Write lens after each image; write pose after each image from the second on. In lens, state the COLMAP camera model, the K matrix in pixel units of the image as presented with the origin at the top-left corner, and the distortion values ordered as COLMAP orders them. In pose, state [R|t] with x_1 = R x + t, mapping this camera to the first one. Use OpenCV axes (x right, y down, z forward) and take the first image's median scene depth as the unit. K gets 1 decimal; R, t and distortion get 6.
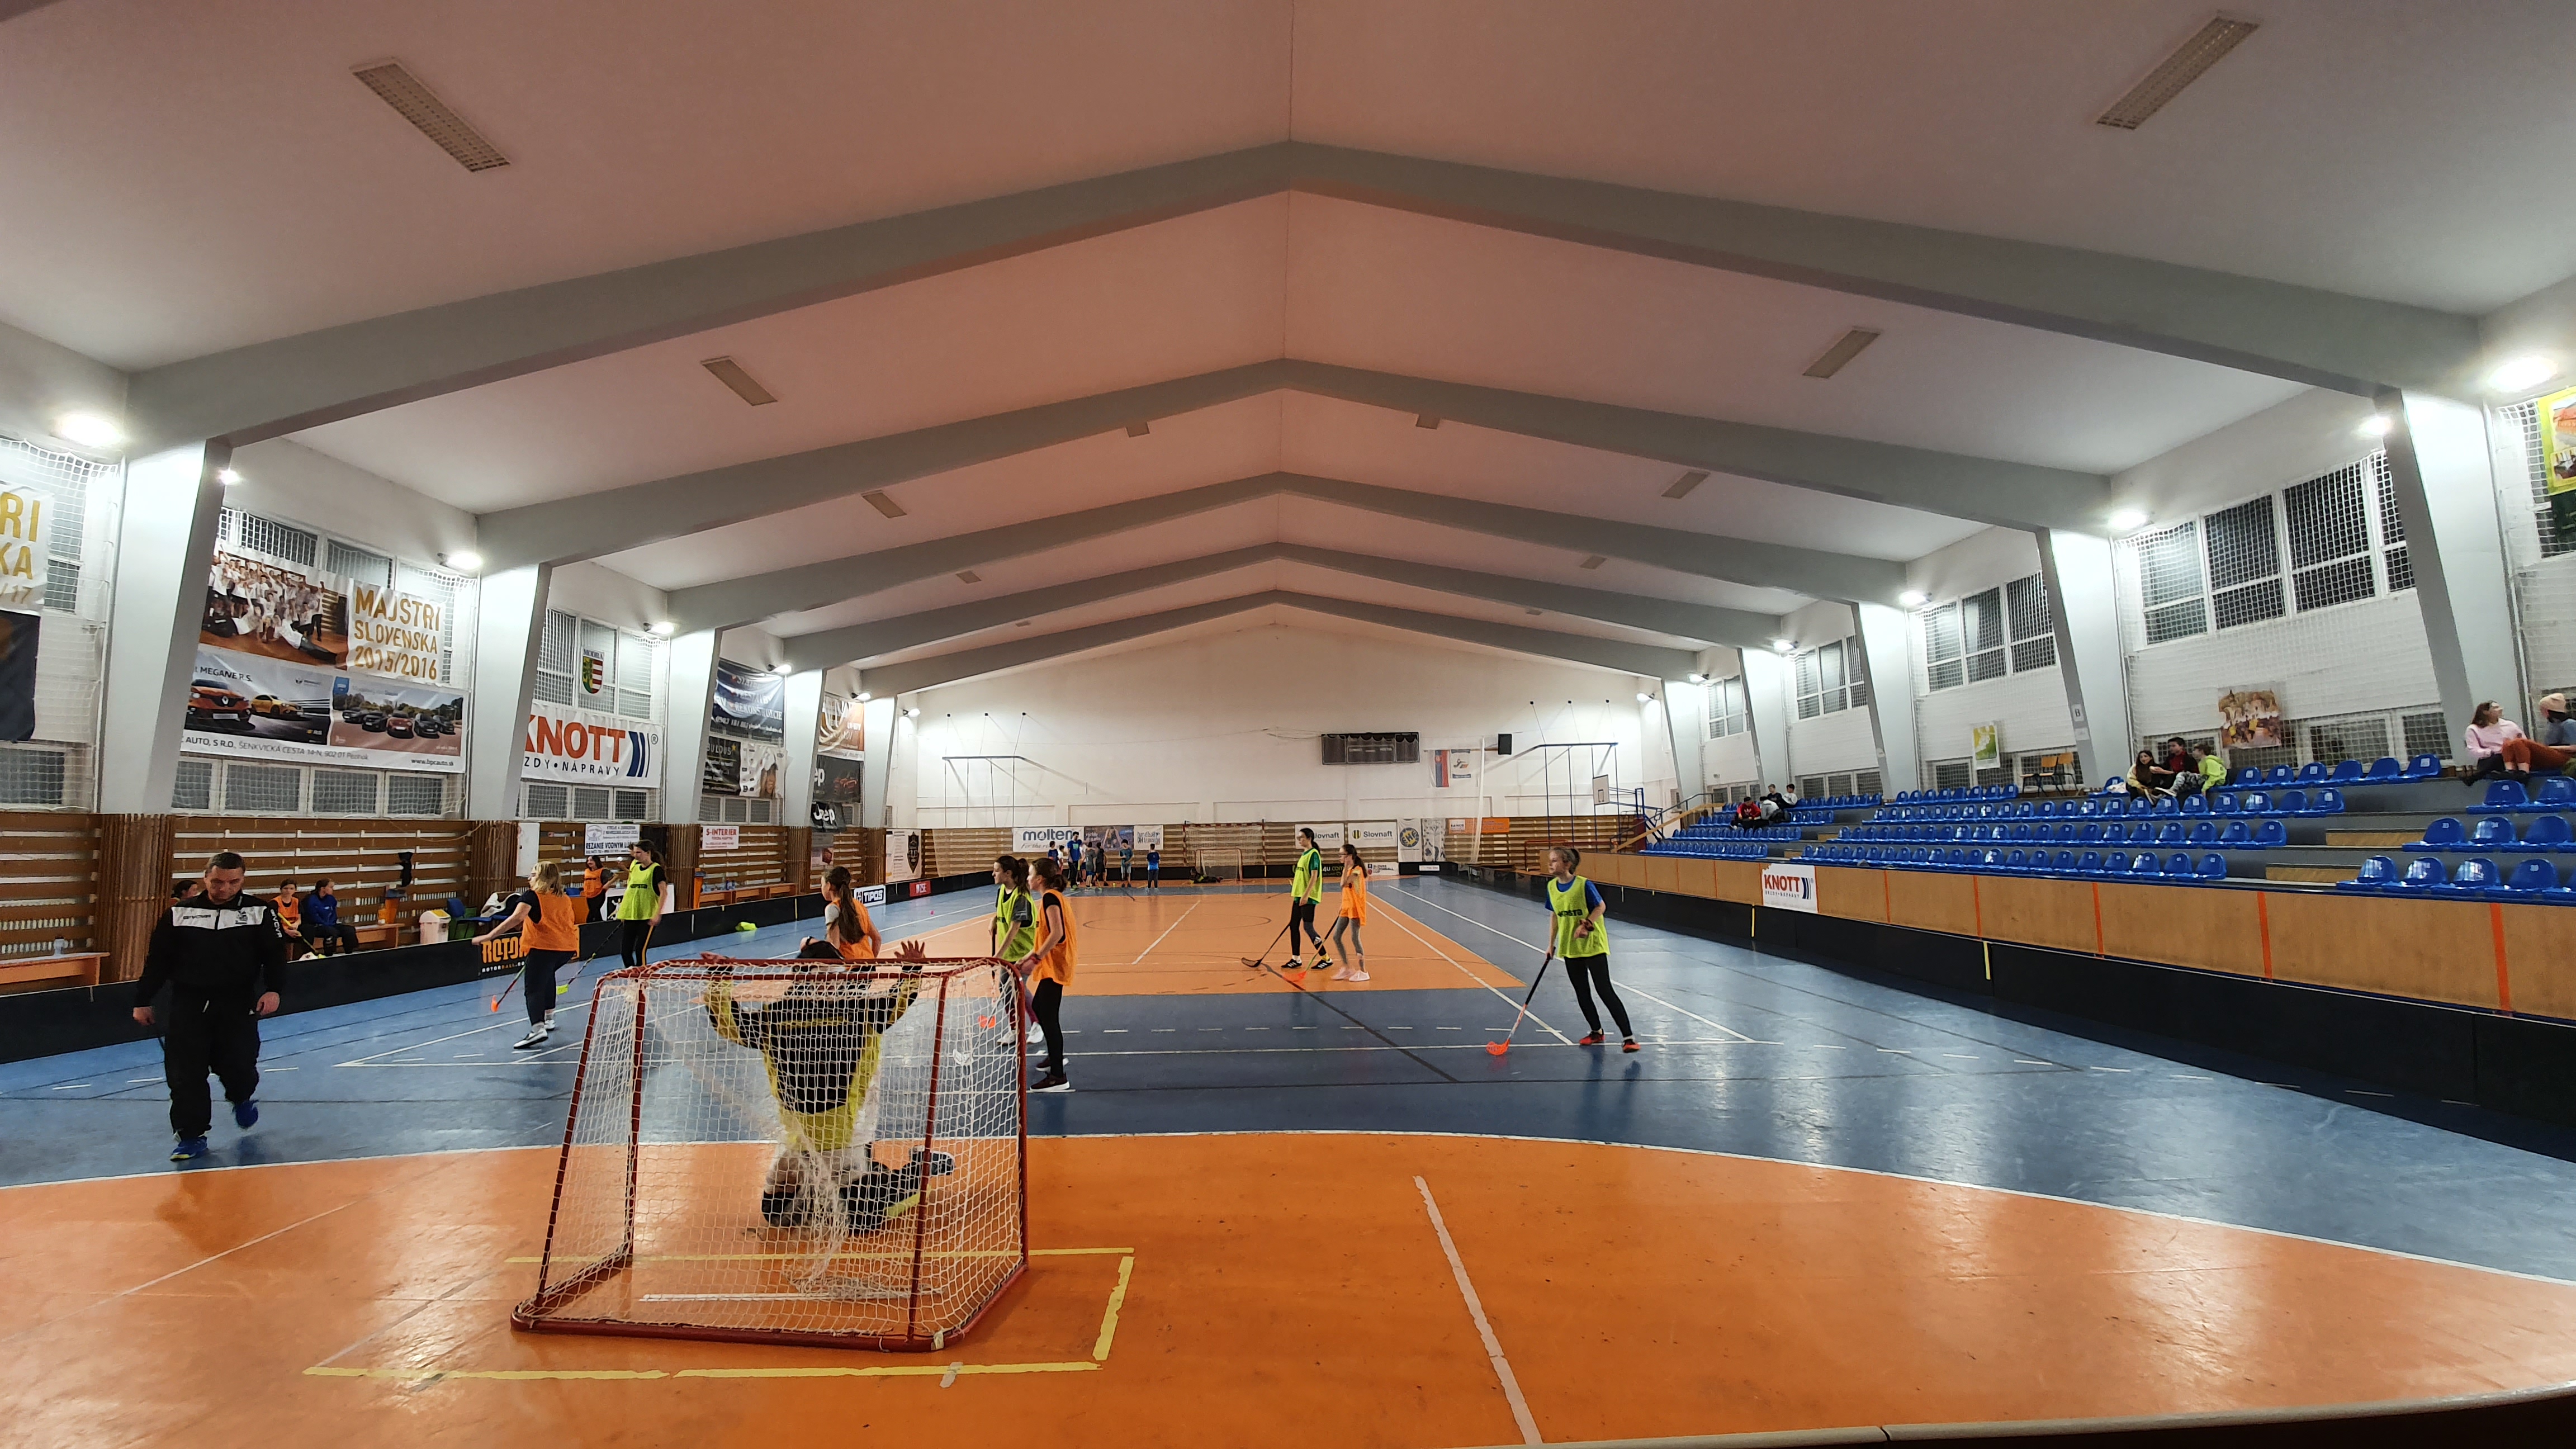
lens RADIAL K [[1017.8, 0, 1256.0], [0, 1017.8, 737.0], [0, 0, 1]] dist [0.011364, -0.015528]
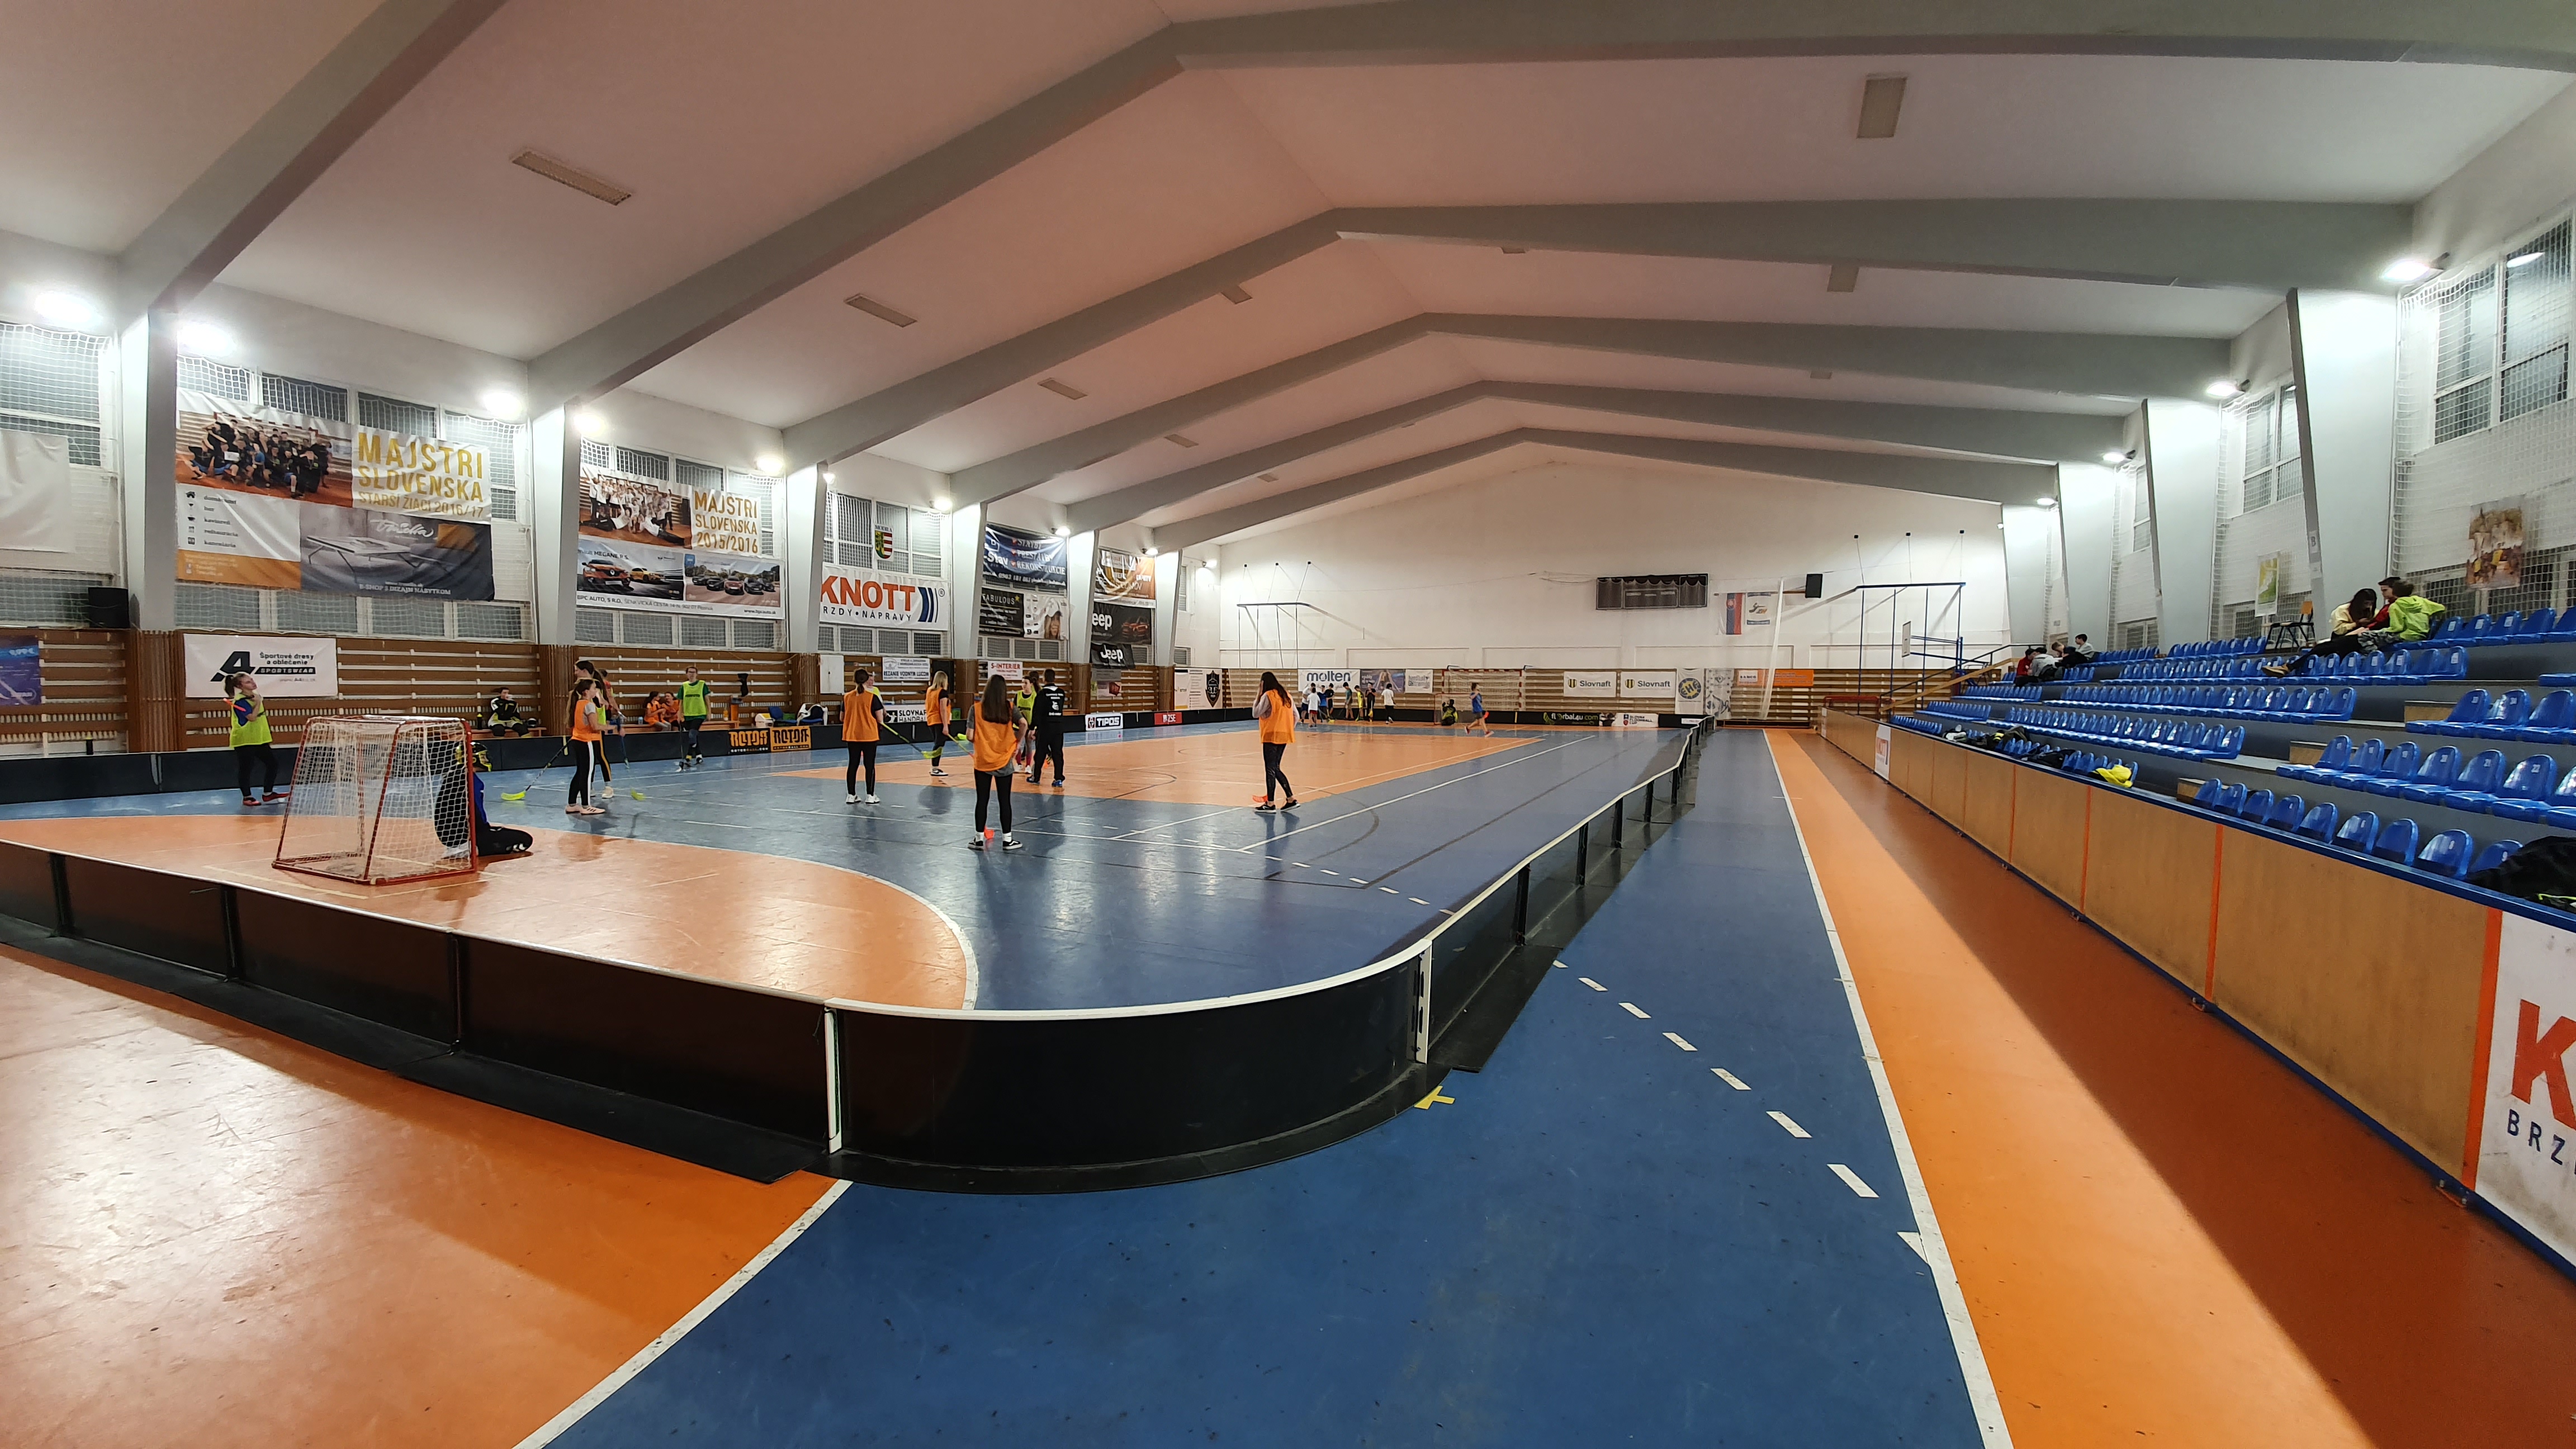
lens RADIAL K [[1018.8, 0, 1259.5], [0, 1018.8, 736.2], [0, 0, 1]] dist [0.010497, -0.015105]
pose [[0.905451, 0.049586, -0.421544, 0.353467], [0.014319, 0.989019, 0.147094, -0.002374], [0.424209, -0.139223, 0.894798, -0.010084]]
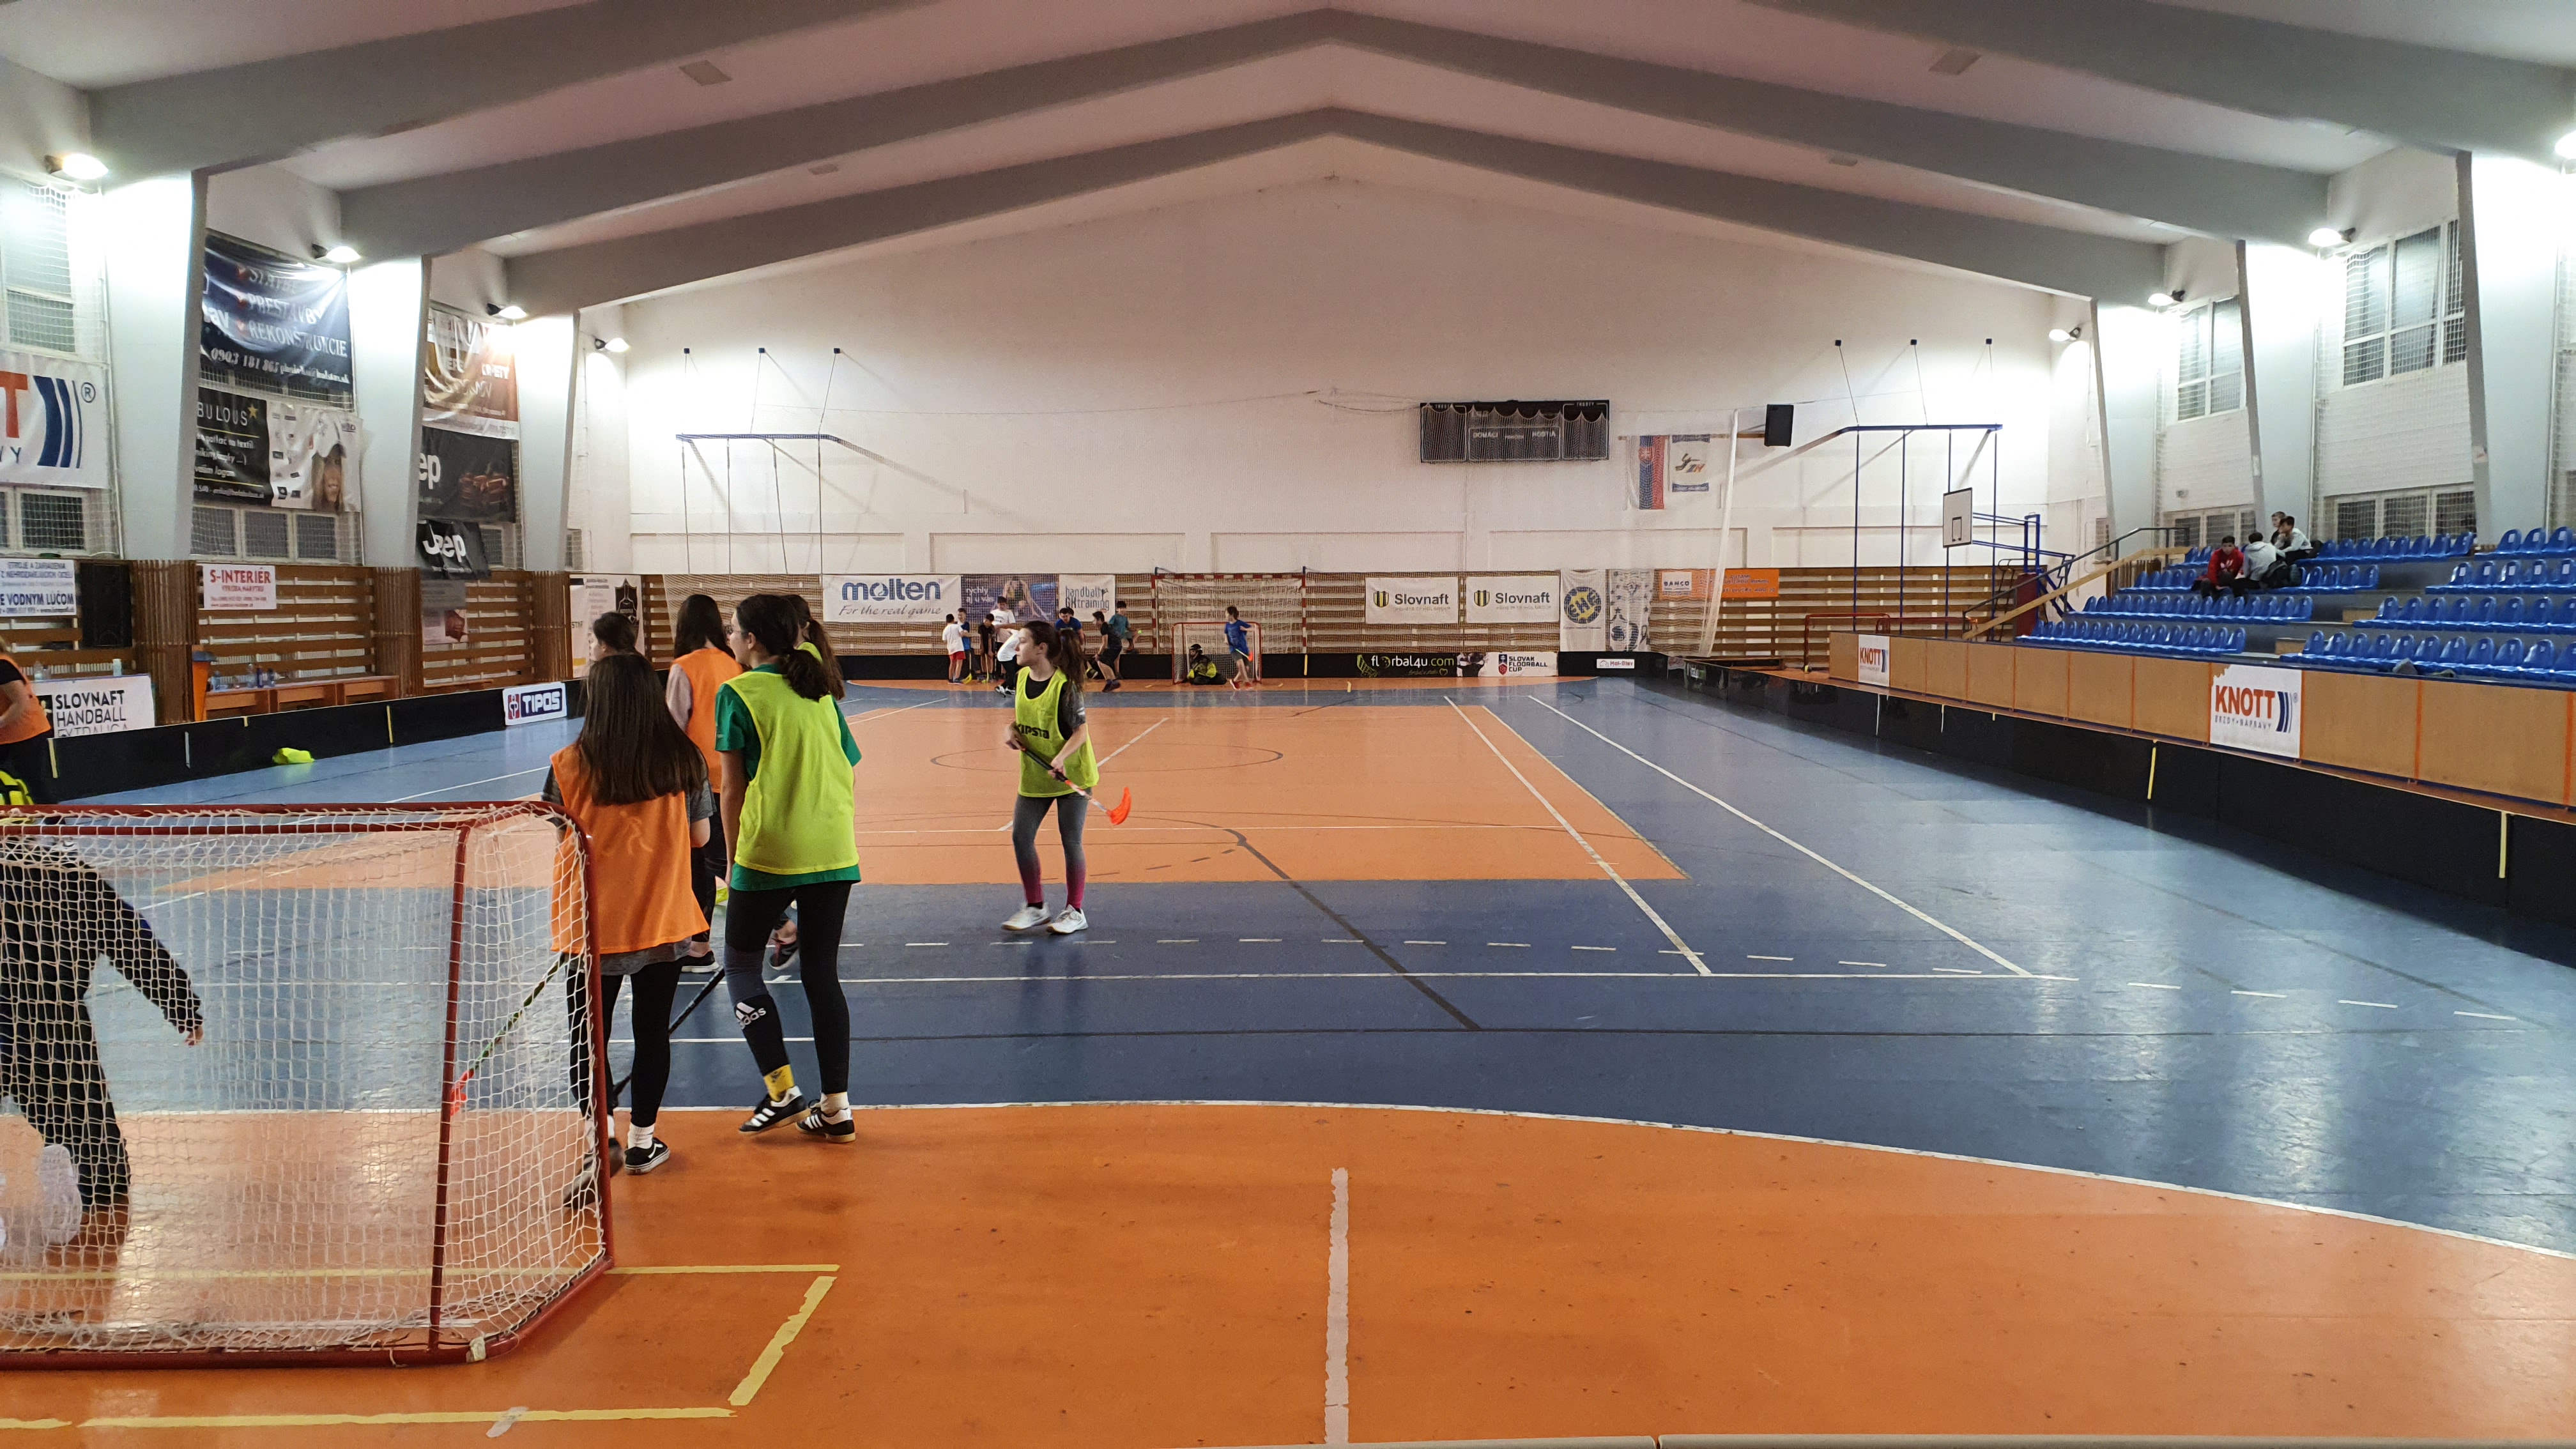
lens RADIAL K [[1995.2, 0, 1327.5], [0, 1995.2, 729.4], [0, 0, 1]] dist [0.038397, -0.001866]
pose [[0.999901, 0.013658, 0.003466, 0.031398], [-0.014040, 0.986589, 0.162619, -0.005596], [-0.001198, -0.162652, 0.986683, -0.031071]]
